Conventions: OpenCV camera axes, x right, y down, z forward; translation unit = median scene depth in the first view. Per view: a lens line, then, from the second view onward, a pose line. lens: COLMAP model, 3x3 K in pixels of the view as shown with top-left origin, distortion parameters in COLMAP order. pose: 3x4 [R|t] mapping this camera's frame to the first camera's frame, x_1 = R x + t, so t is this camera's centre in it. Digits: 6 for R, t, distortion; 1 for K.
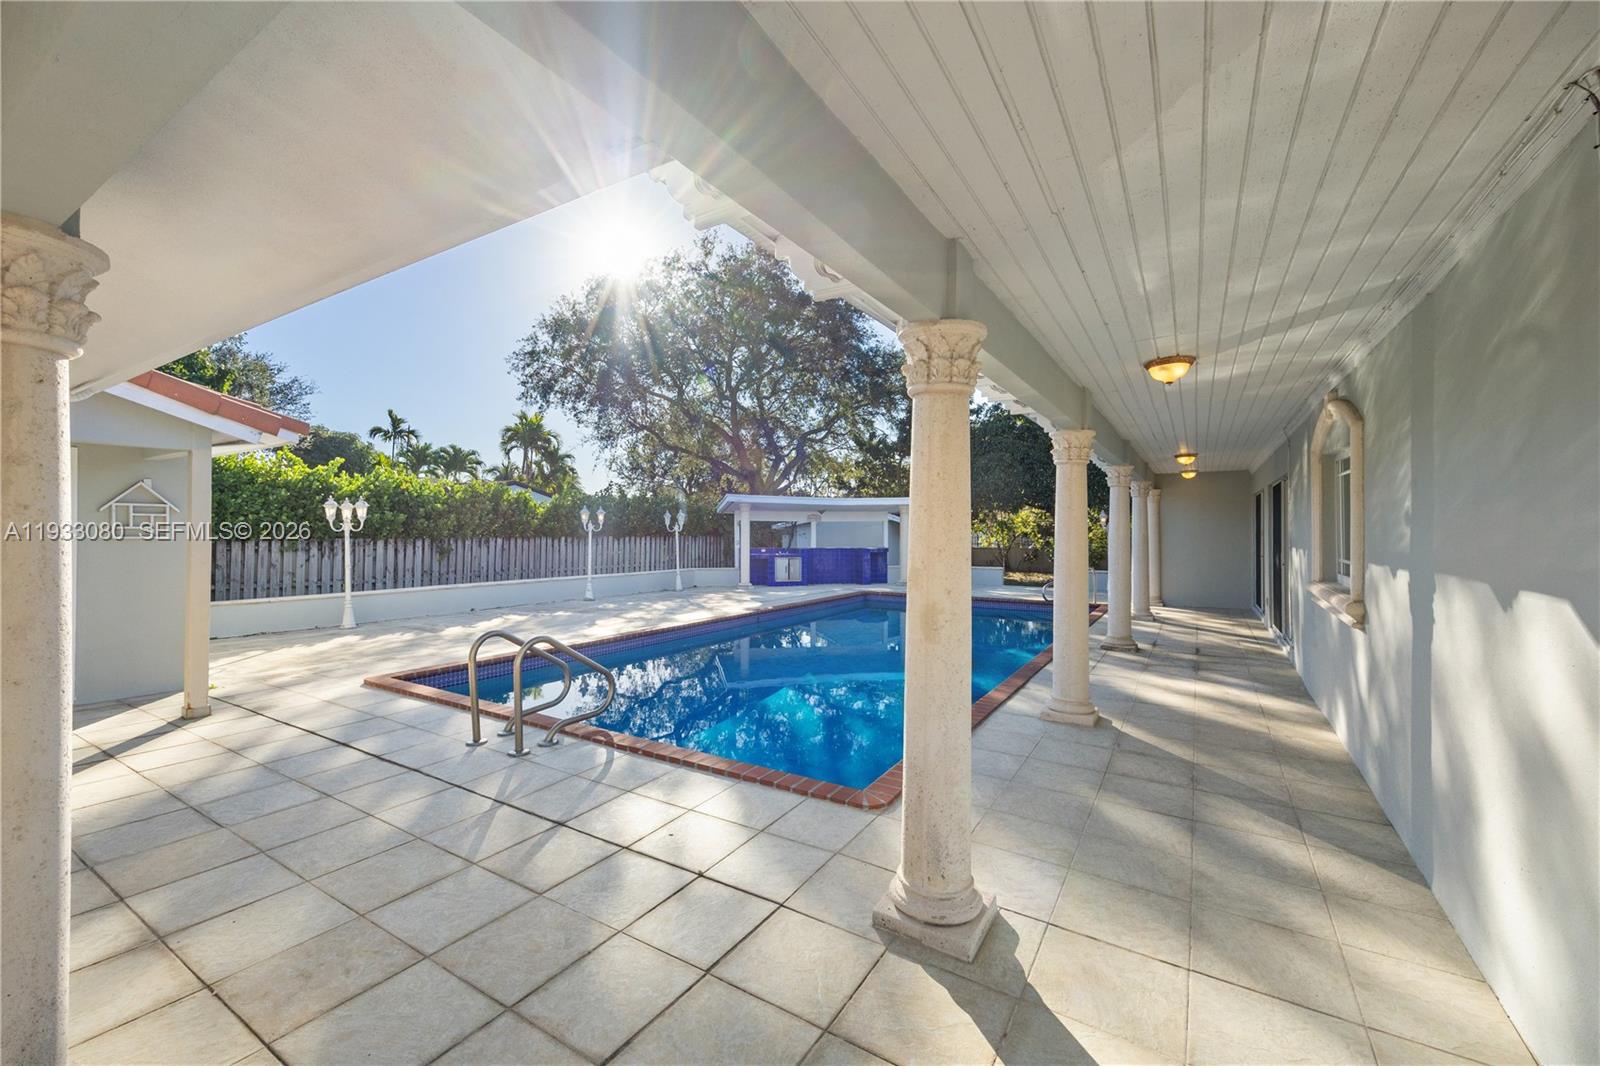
lens RADIAL K [[645.9, 0, 800.0], [0, 645.9, 533.0], [0, 0, 1]] dist [0.002331, 0.000151]
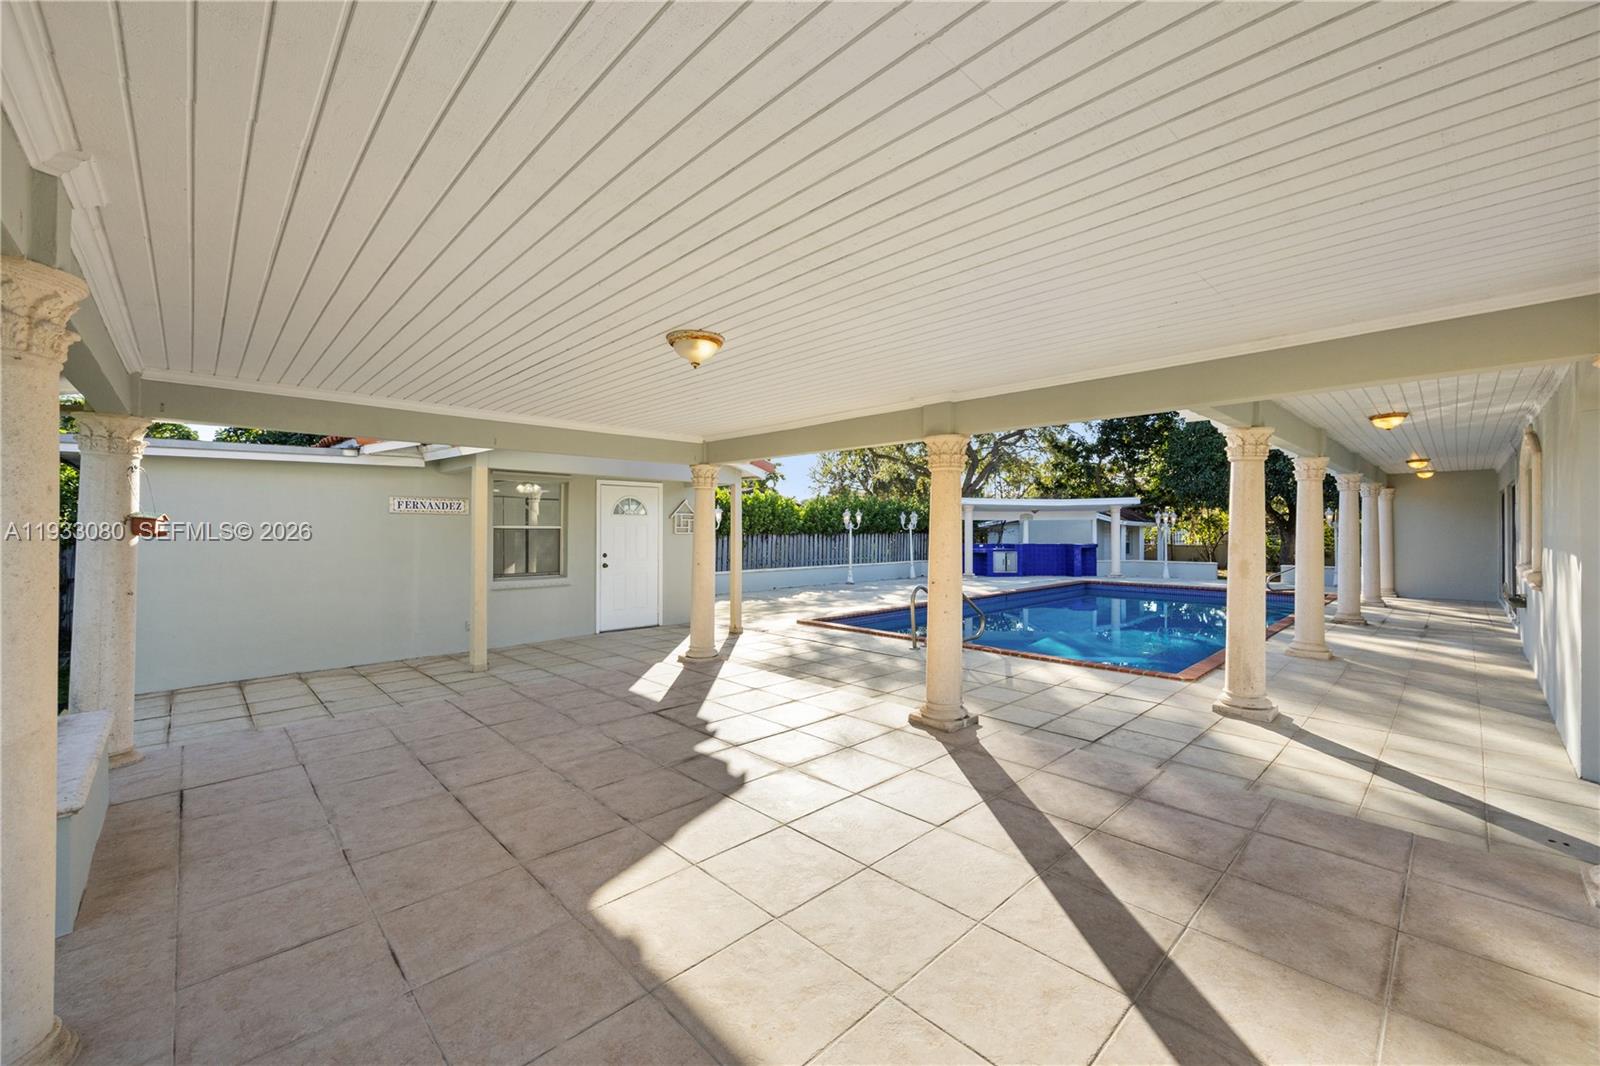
lens RADIAL K [[629.0, 0, 800.0], [0, 629.0, 533.0], [0, 0, 1]] dist [0.000551, -0.000272]
pose [[0.967215, -0.001291, -0.253957, -0.099691], [0.001848, 0.999996, 0.001955, 0.001847], [0.253953, -0.002360, 0.967214, -0.199286]]
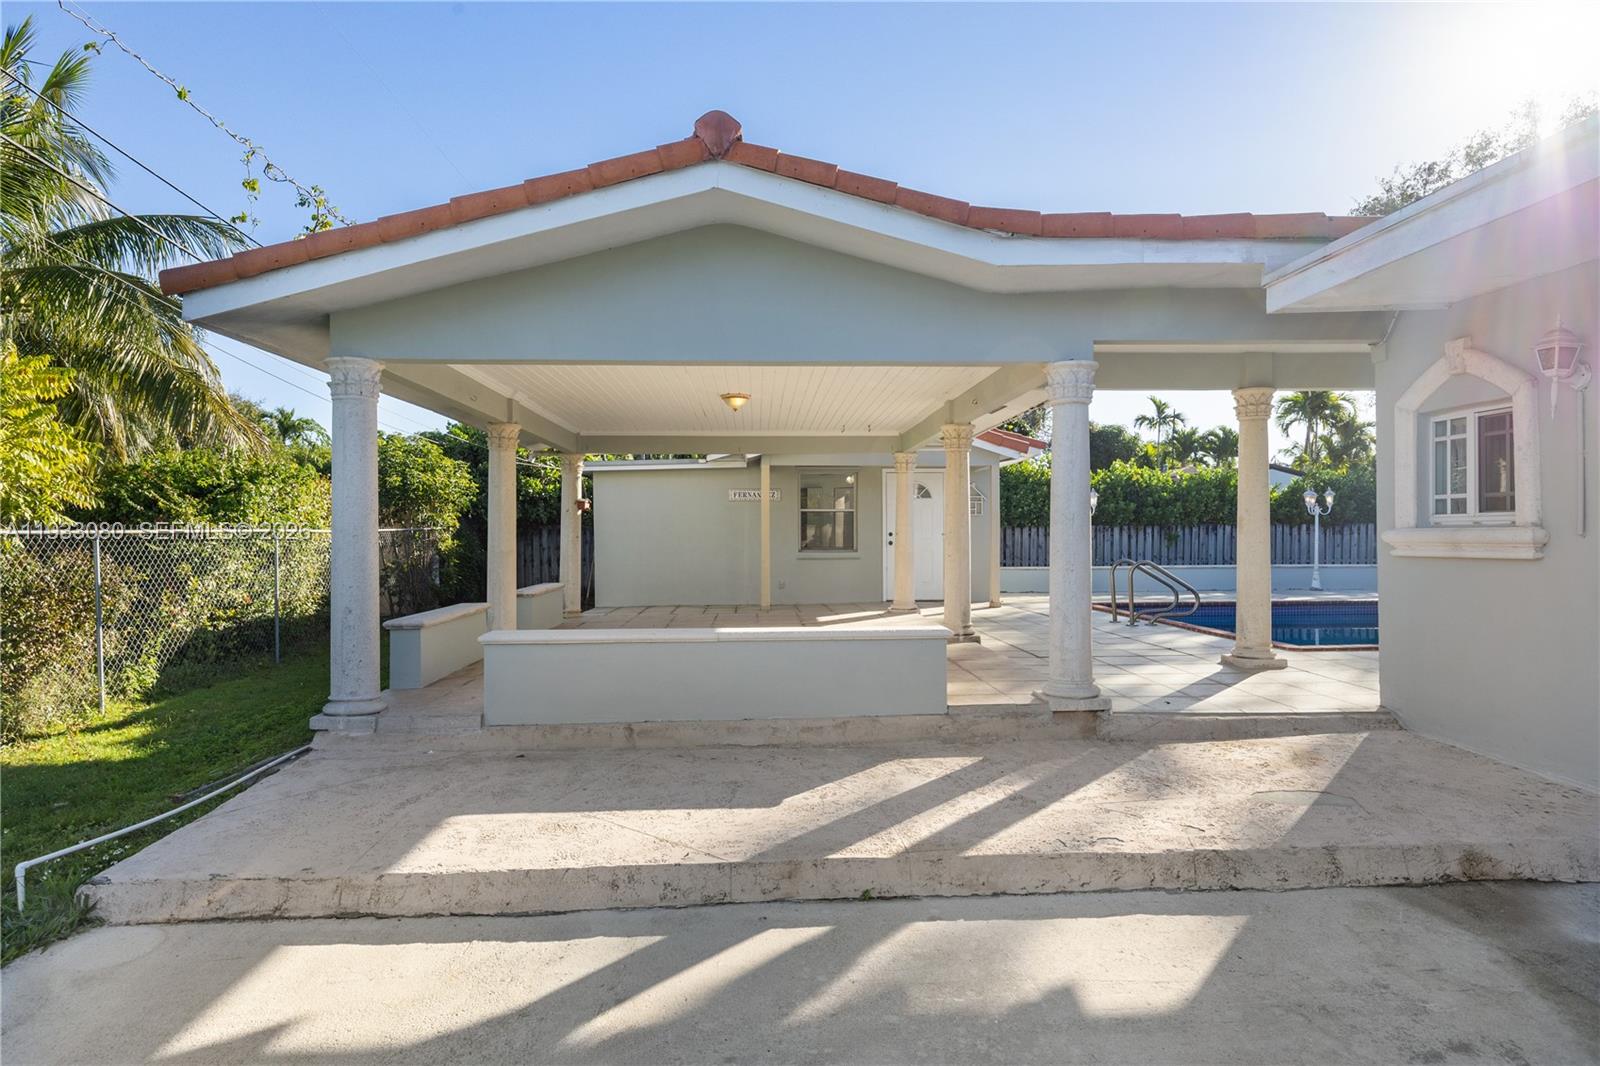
lens RADIAL K [[877.5, 0, 800.0], [0, 877.5, 533.0], [0, 0, 1]] dist [-0.001646, -0.000021]
pose [[0.565005, -0.009158, -0.825036, 0.263213], [0.004717, 0.999958, -0.007869, 0.026878], [0.825074, 0.000555, 0.565025, -0.279971]]
